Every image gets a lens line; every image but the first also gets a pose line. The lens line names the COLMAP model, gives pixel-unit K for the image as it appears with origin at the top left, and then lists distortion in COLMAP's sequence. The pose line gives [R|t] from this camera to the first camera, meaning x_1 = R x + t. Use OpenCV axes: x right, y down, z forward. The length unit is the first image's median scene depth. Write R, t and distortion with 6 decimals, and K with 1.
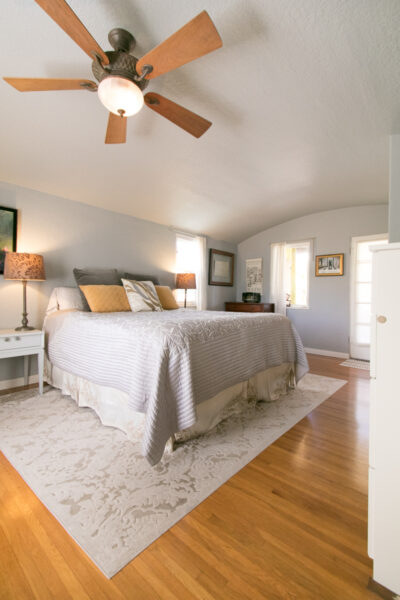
lens RADIAL K [[278.6, 0, 200.0], [0, 278.6, 300.0], [0, 0, 1]] dist [0.002049, 0.000039]
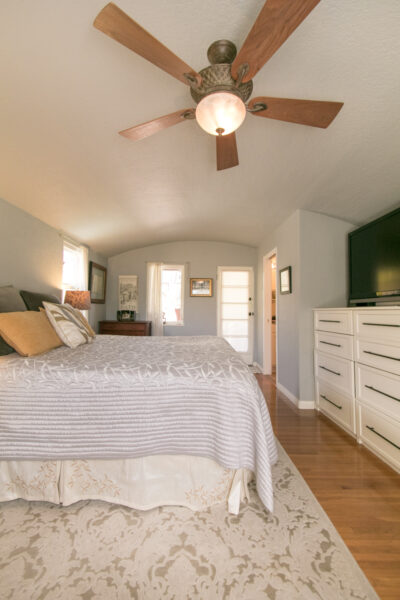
lens RADIAL K [[278.6, 0, 200.0], [0, 278.6, 300.0], [0, 0, 1]] dist [0.002049, 0.000039]
pose [[0.737009, 0.012488, 0.675768, -0.342647], [0.006981, 0.999635, -0.026086, -0.044149], [-0.675847, 0.023943, 0.736653, 0.152394]]
